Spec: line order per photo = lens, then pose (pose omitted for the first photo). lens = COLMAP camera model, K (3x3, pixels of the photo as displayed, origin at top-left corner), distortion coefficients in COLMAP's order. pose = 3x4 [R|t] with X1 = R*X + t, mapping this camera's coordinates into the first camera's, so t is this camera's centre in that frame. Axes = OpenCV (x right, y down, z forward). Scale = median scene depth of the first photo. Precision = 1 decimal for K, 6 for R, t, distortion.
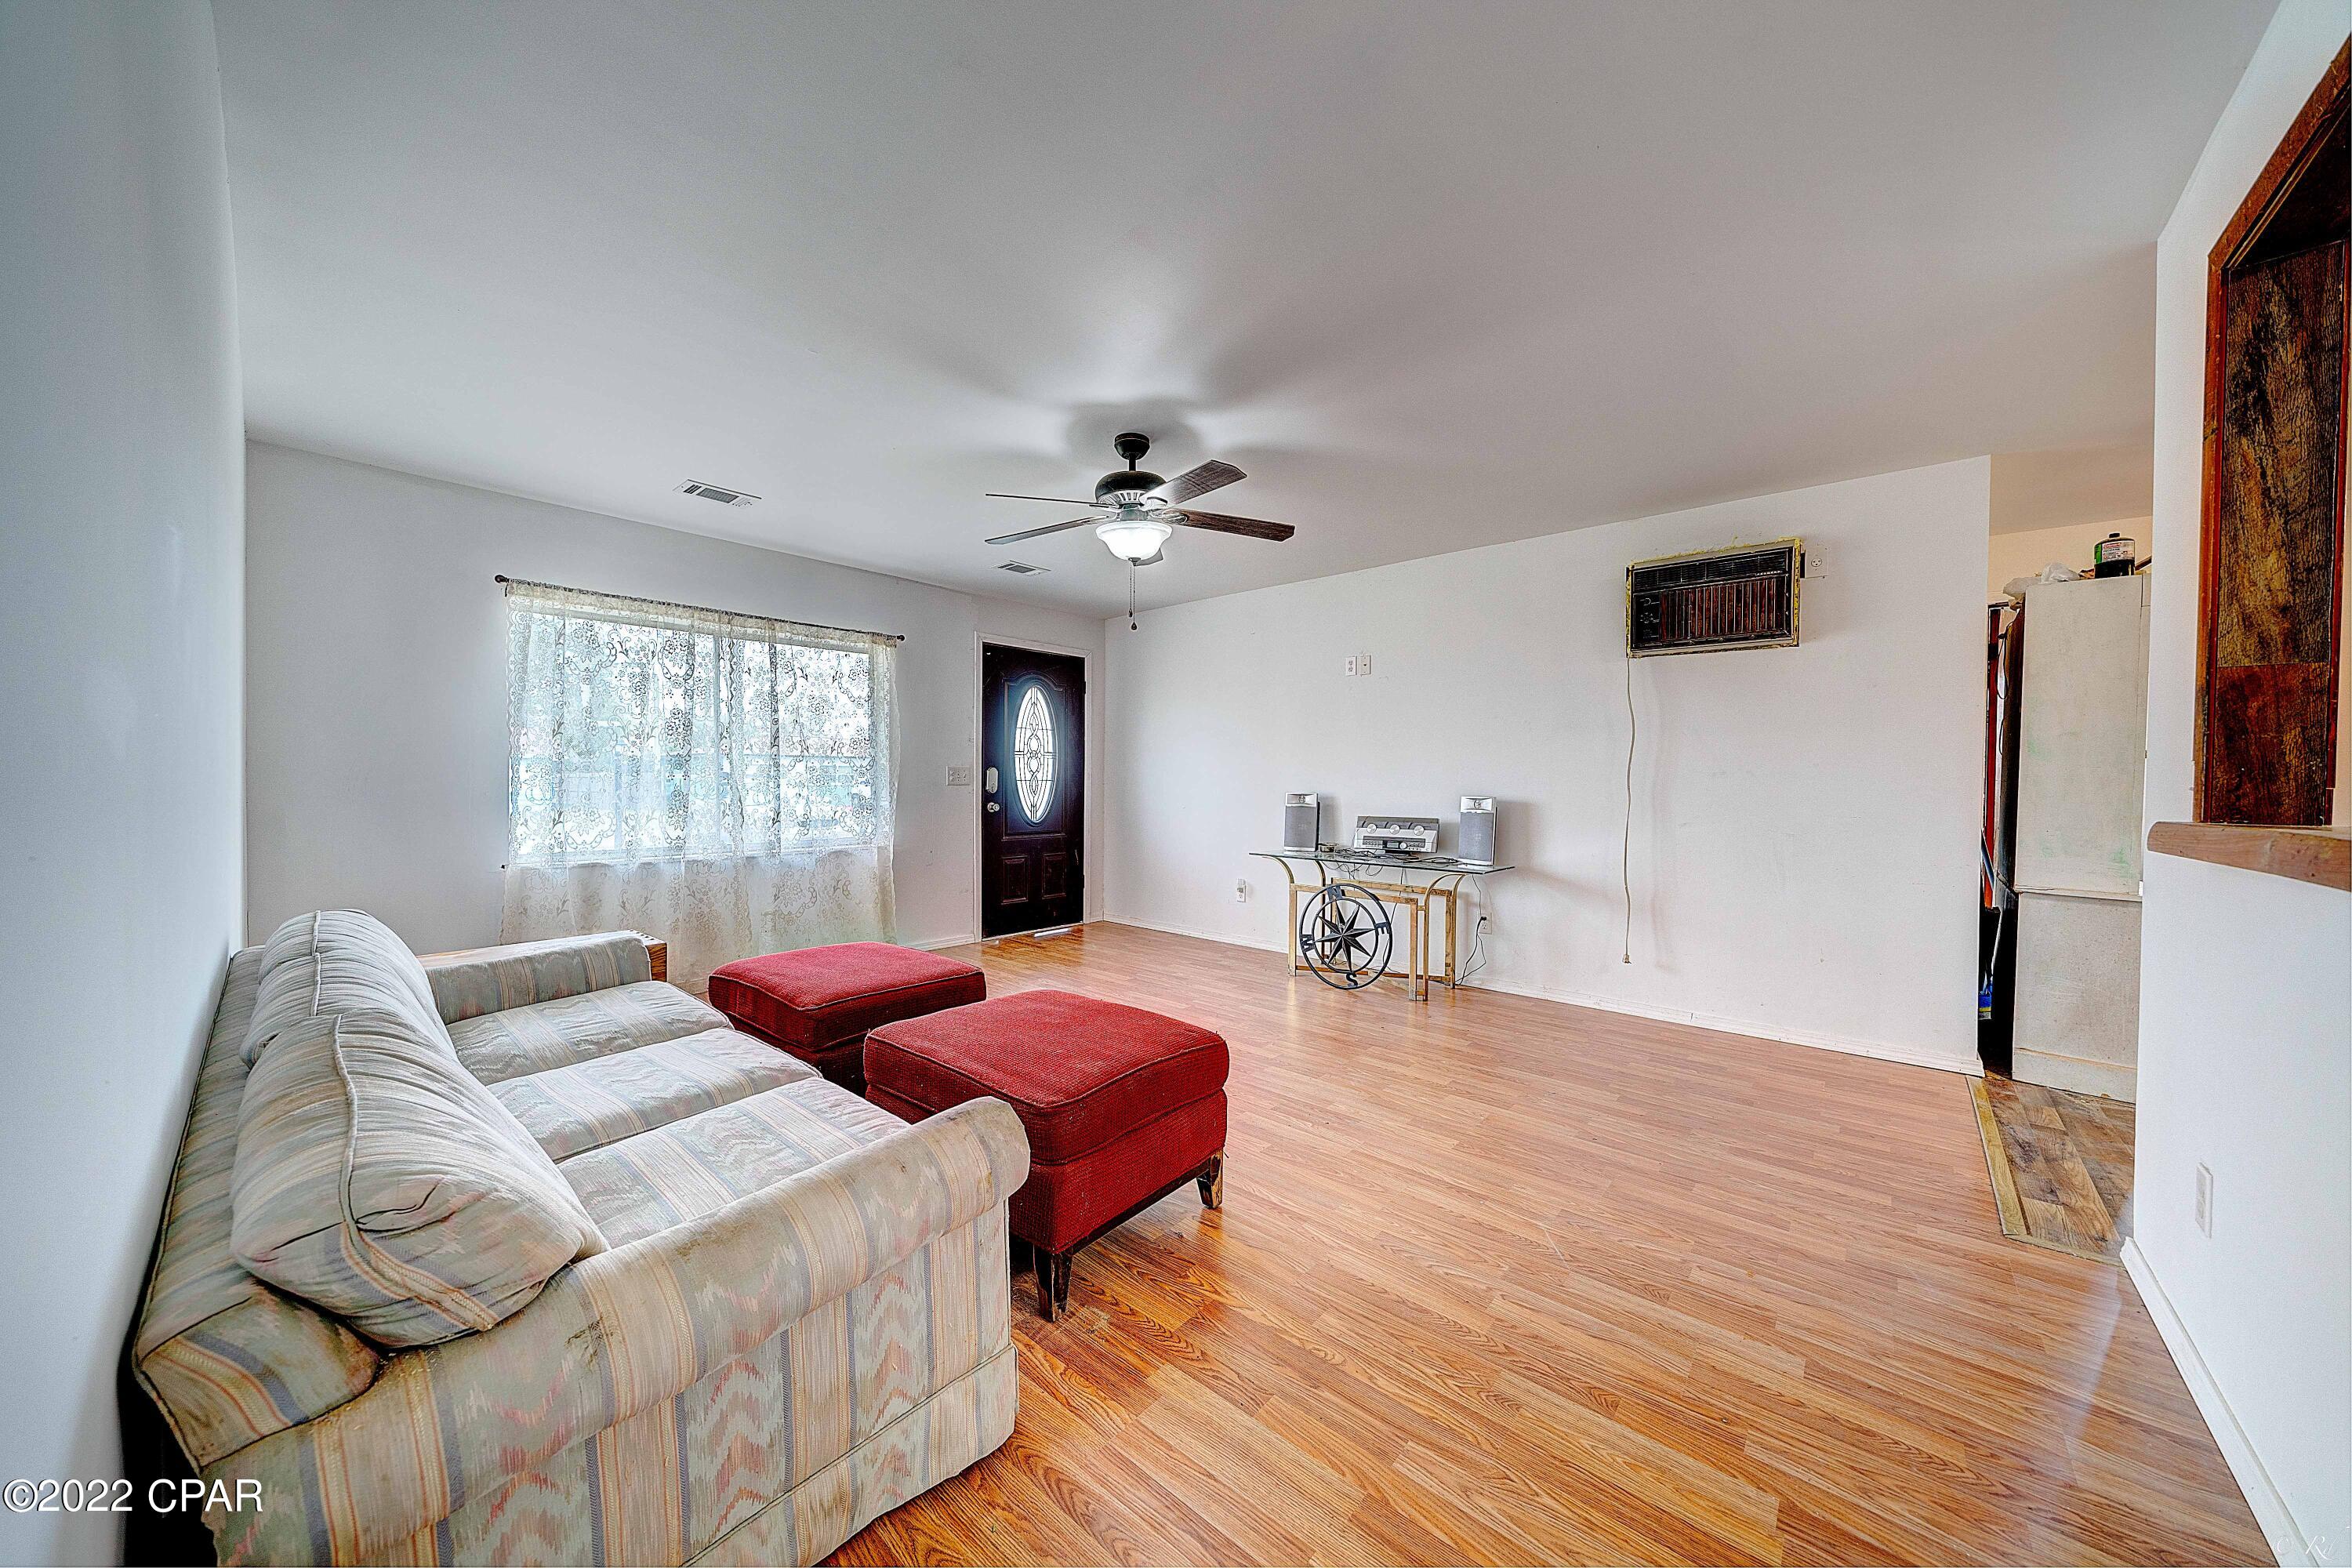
lens RADIAL K [[802.7, 0, 1173.6], [0, 802.7, 783.2], [0, 0, 1]] dist [-0.005315, 0.000243]
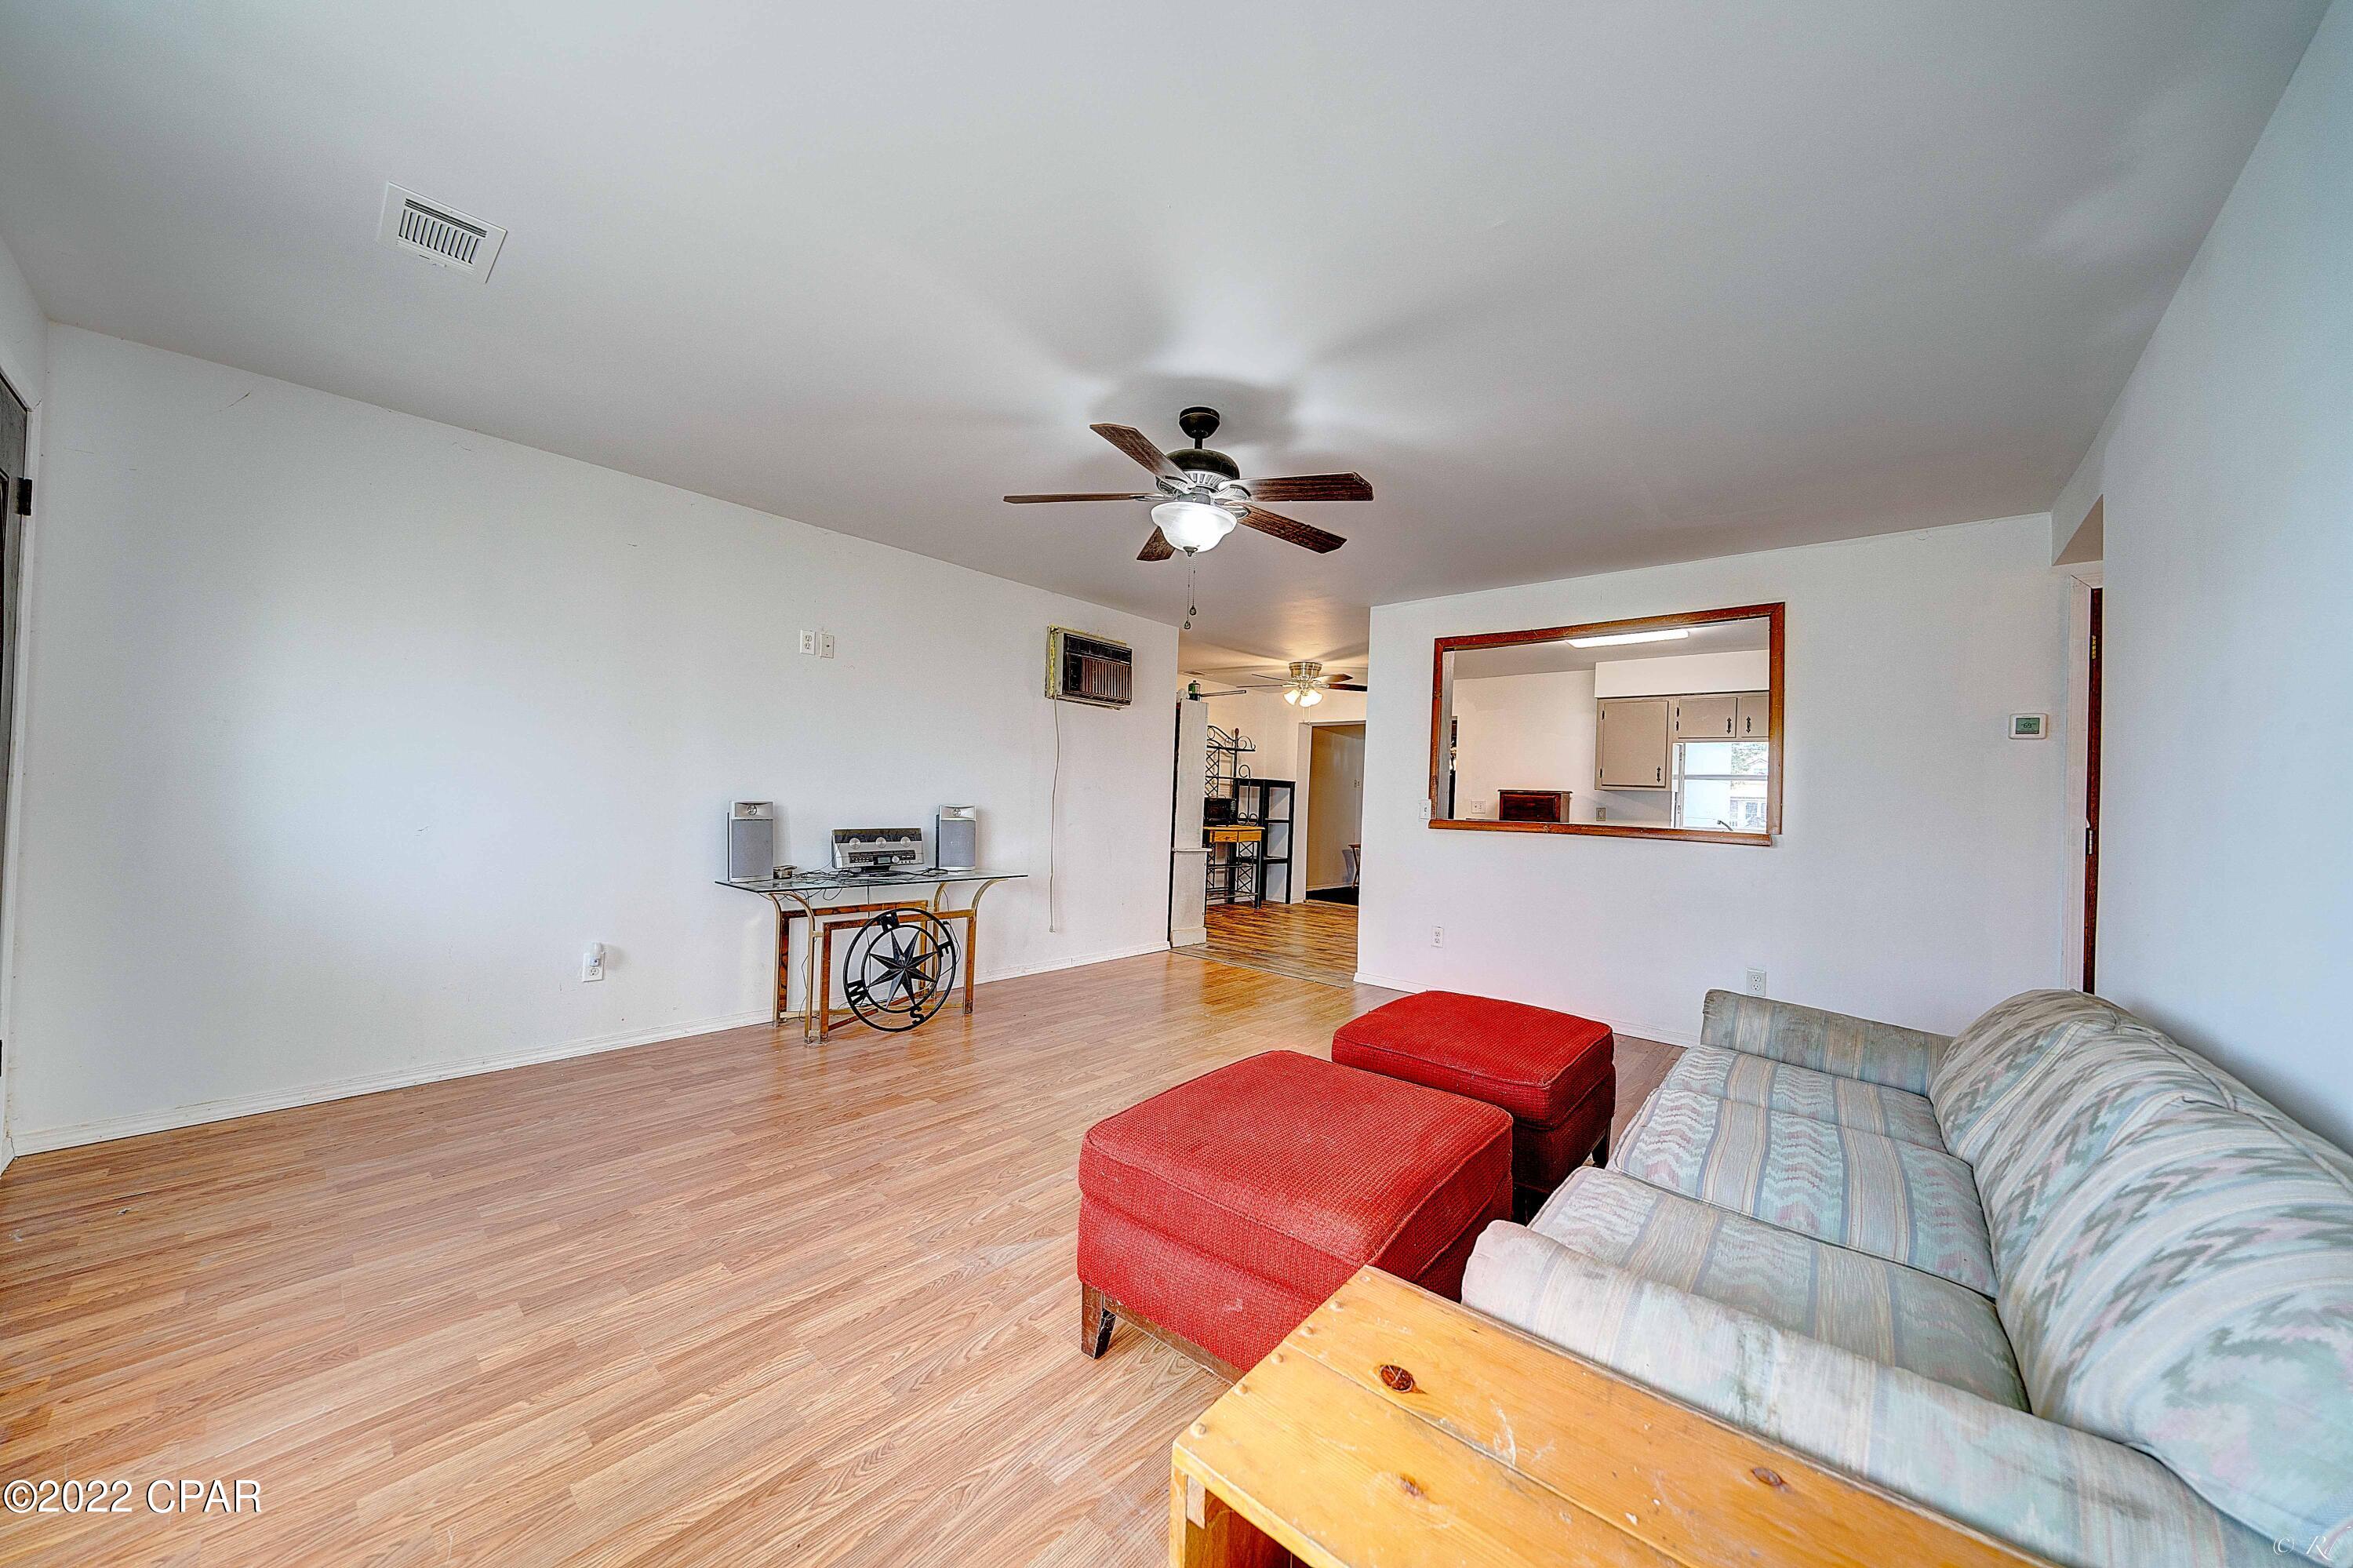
lens RADIAL K [[794.3, 0, 1184.3], [0, 794.3, 787.6], [0, 0, 1]] dist [-0.000003, 0.000083]
pose [[-0.013691, 0.006646, 0.999884, -0.609554], [-0.030204, 0.999519, -0.007057, -0.007598], [-0.999450, -0.030297, -0.013483, 0.672553]]
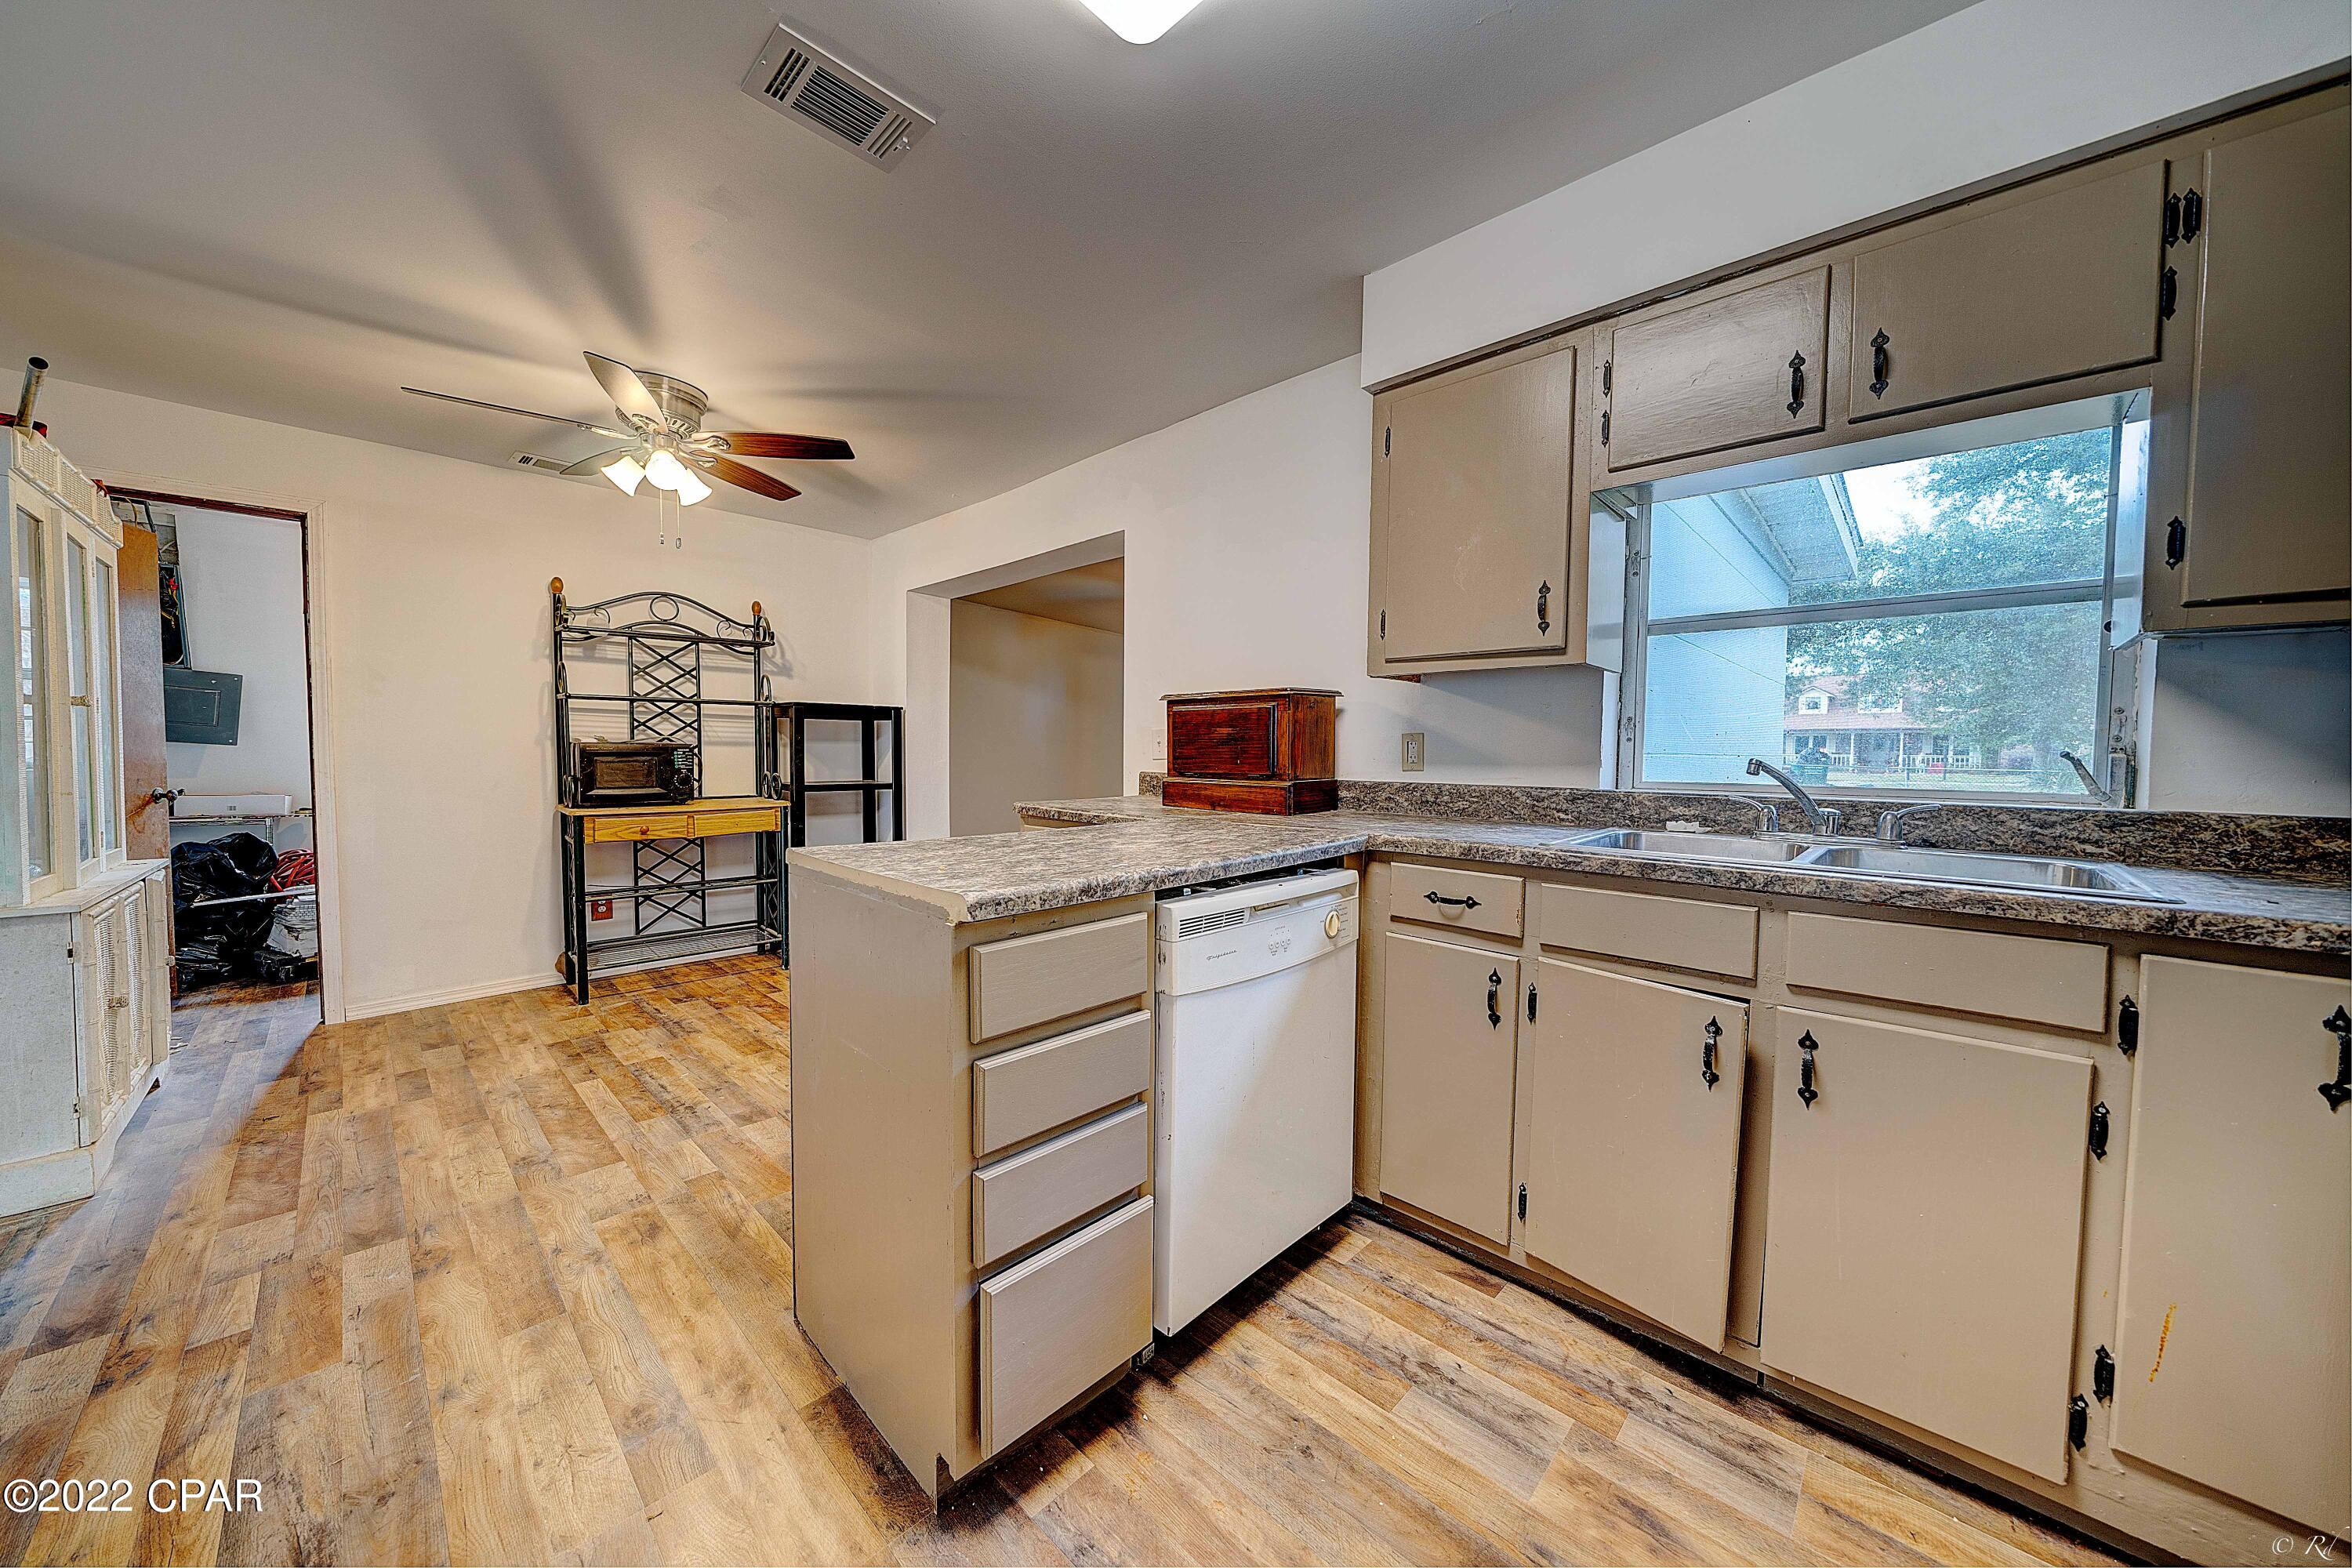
lens RADIAL K [[802.7, 0, 1173.6], [0, 802.7, 783.2], [0, 0, 1]] dist [-0.005315, 0.000243]
pose [[0.039609, -0.048331, 0.998046, 0.353814], [0.001999, 0.998831, 0.048289, 0.003503], [-0.999213, 0.000083, 0.039660, -0.009844]]
